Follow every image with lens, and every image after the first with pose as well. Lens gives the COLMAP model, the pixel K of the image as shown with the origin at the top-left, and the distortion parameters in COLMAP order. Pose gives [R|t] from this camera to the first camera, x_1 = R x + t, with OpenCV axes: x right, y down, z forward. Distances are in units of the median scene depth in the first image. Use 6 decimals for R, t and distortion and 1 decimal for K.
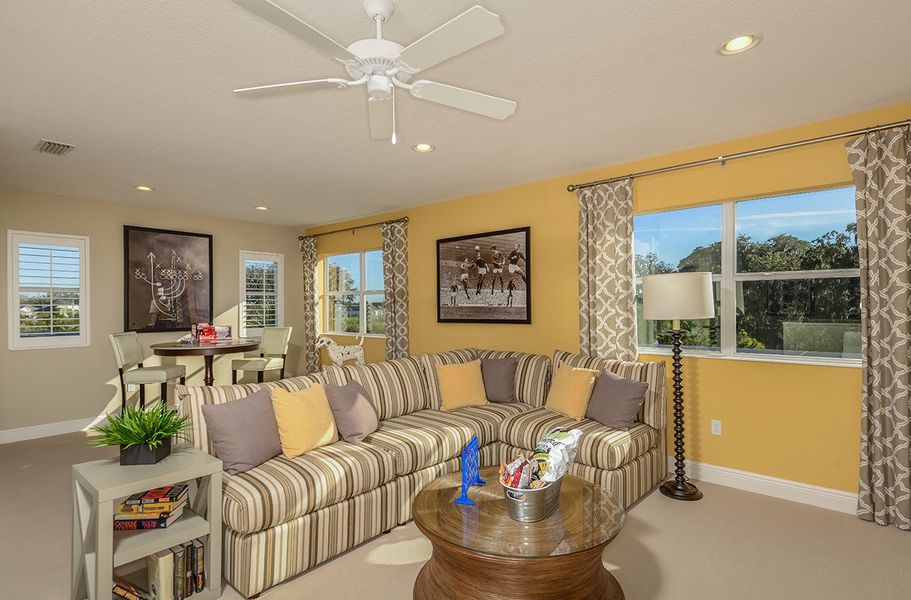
lens RADIAL K [[444.0, 0, 457.0], [0, 444.0, 313.9], [0, 0, 1]] dist [0.000878, -0.022358]
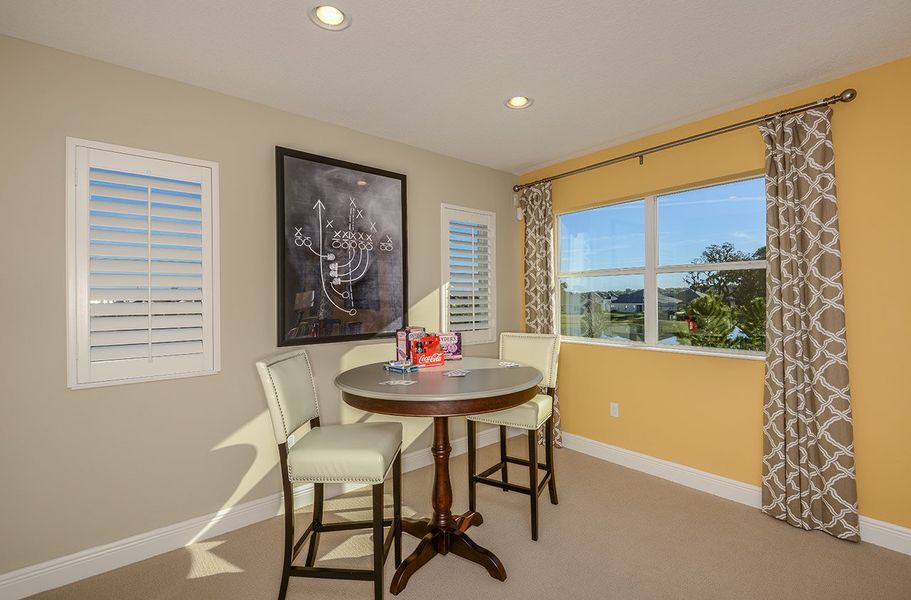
lens RADIAL K [[444.0, 0, 457.0], [0, 444.0, 313.9], [0, 0, 1]] dist [0.000878, -0.022358]
pose [[0.974021, 0.005526, -0.226389, -0.377668], [-0.000520, 0.999754, 0.022169, -0.006839], [0.226456, -0.021475, 0.973785, 0.468800]]
